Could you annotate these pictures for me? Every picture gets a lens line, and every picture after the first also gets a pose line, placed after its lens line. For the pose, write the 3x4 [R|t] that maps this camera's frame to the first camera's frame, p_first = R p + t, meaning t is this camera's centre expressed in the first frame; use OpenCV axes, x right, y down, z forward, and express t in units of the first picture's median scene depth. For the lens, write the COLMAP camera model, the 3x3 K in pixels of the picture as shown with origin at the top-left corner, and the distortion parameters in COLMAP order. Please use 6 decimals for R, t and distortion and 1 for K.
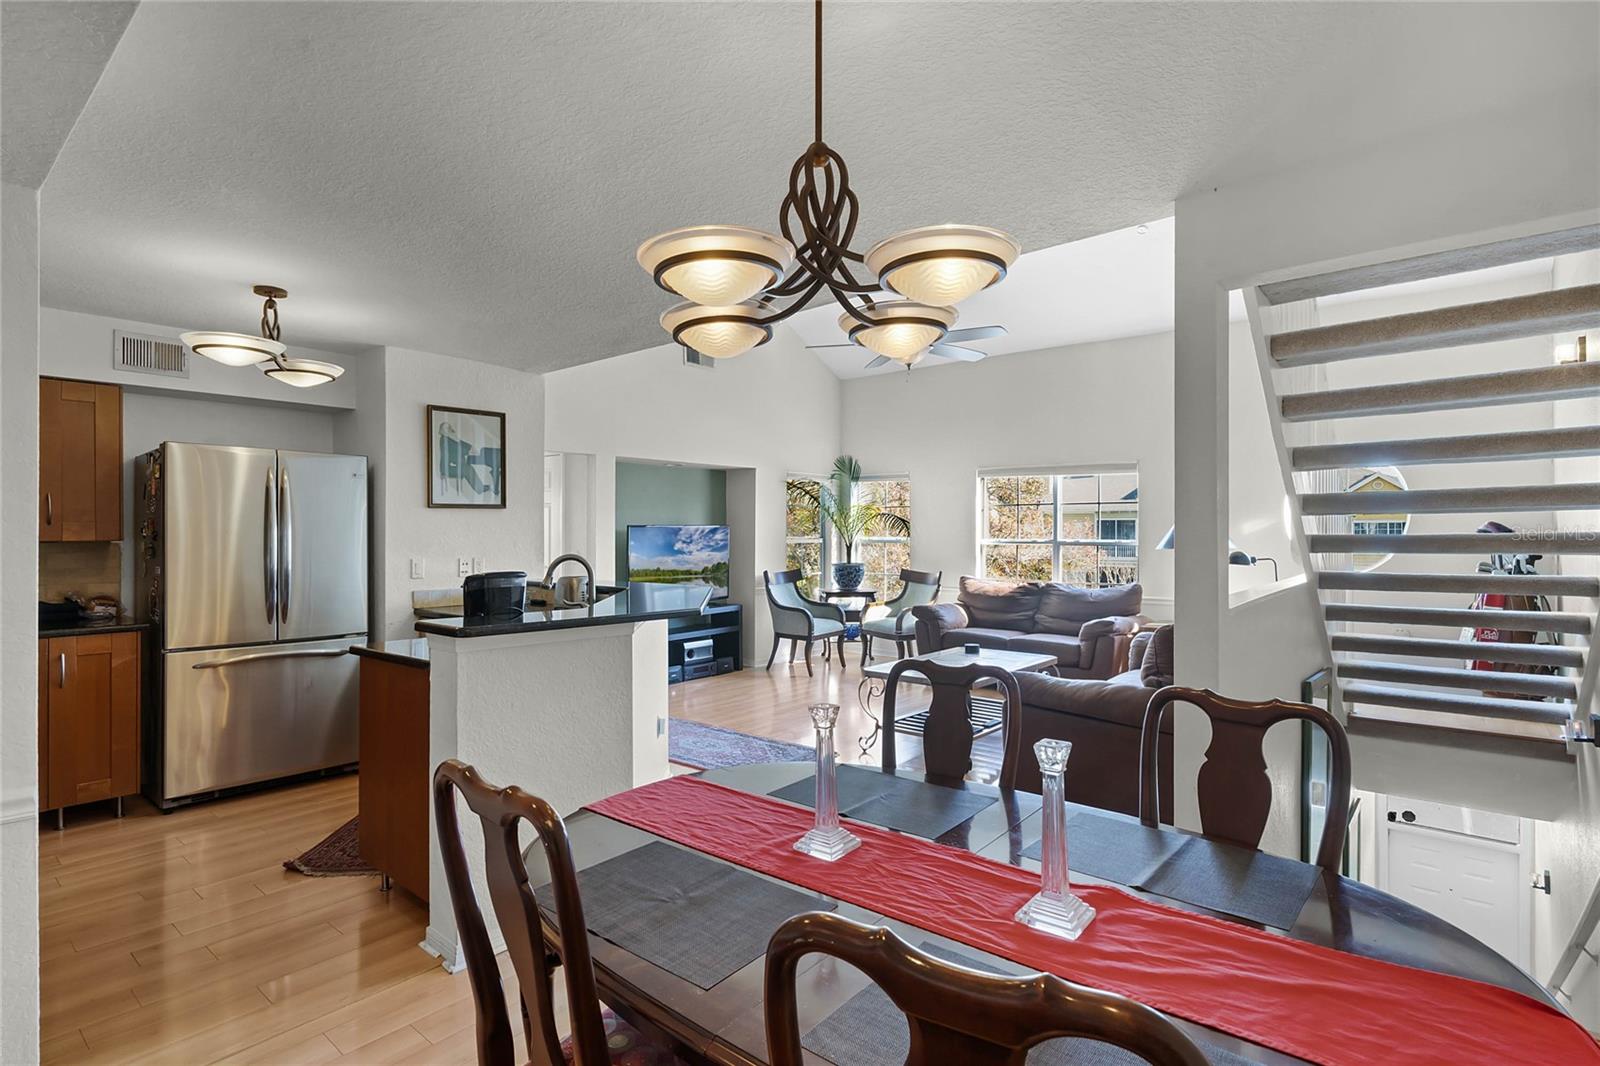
lens RADIAL K [[807.4, 0, 792.8], [0, 807.4, 532.7], [0, 0, 1]] dist [0.021401, 0.000113]
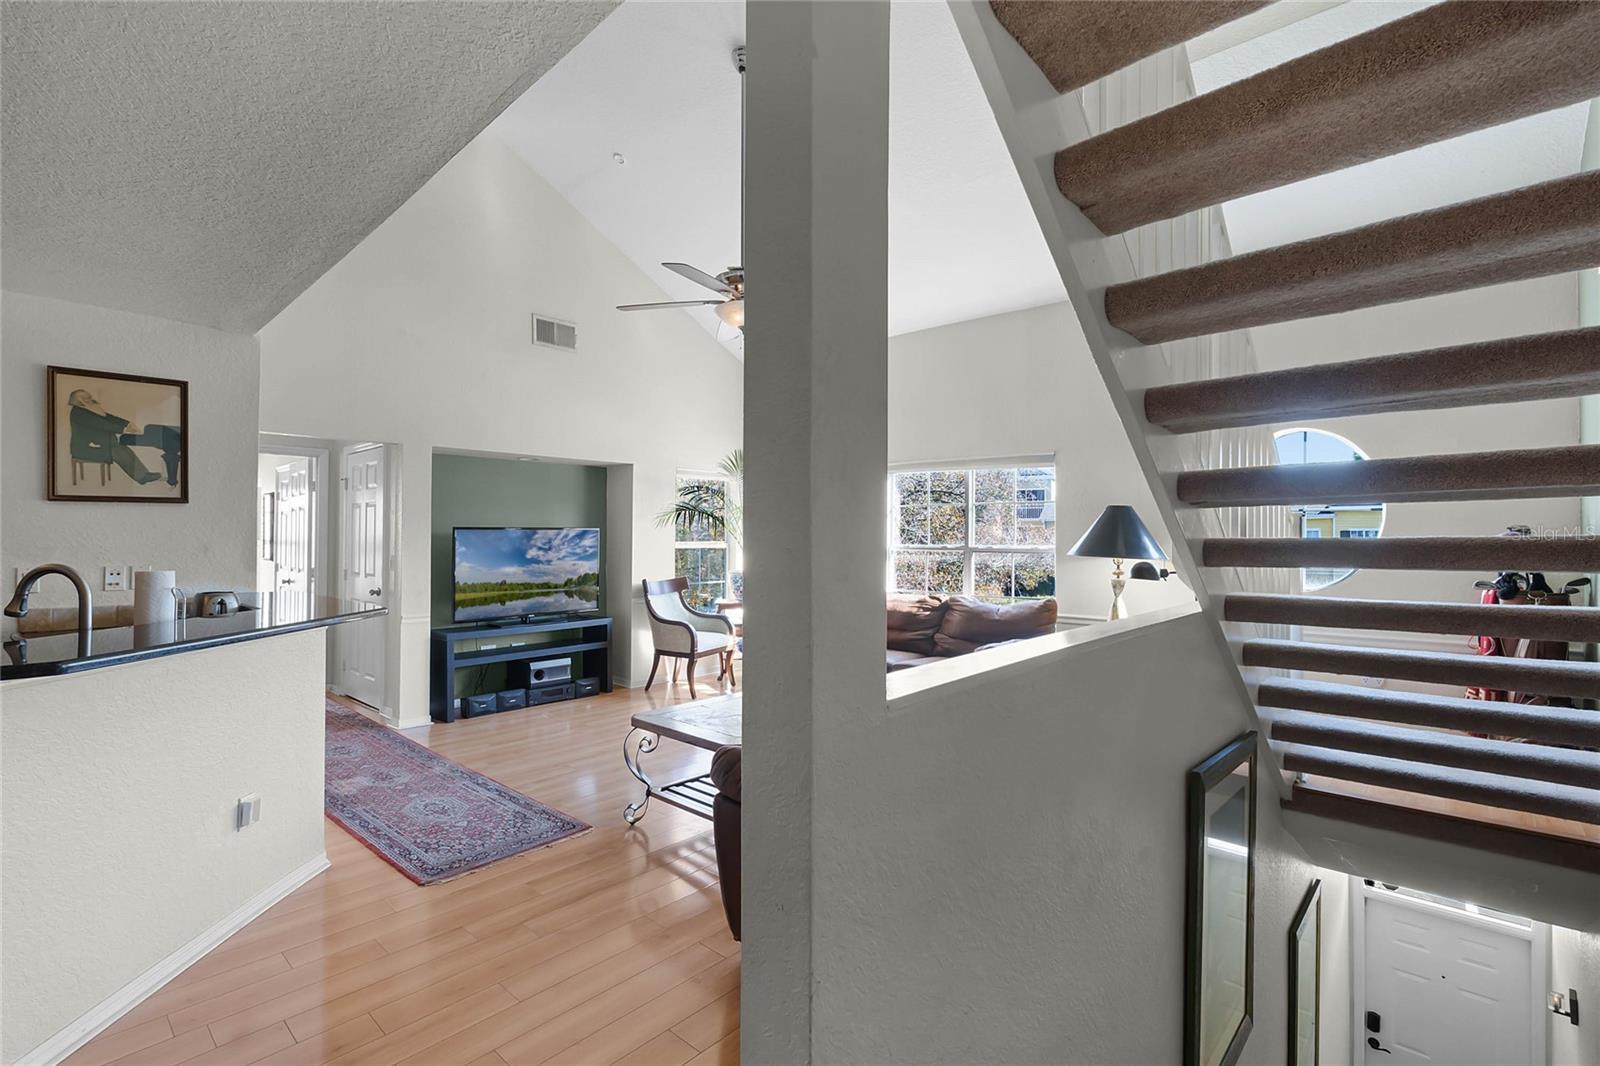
lens RADIAL K [[706.0, 0, 799.1], [0, 706.0, 532.9], [0, 0, 1]] dist [0.009584, -0.001023]
pose [[0.998559, 0.001387, -0.053656, 0.195186], [-0.002061, 0.999919, -0.012522, 0.004526], [0.053634, 0.012615, 0.998481, 0.243620]]
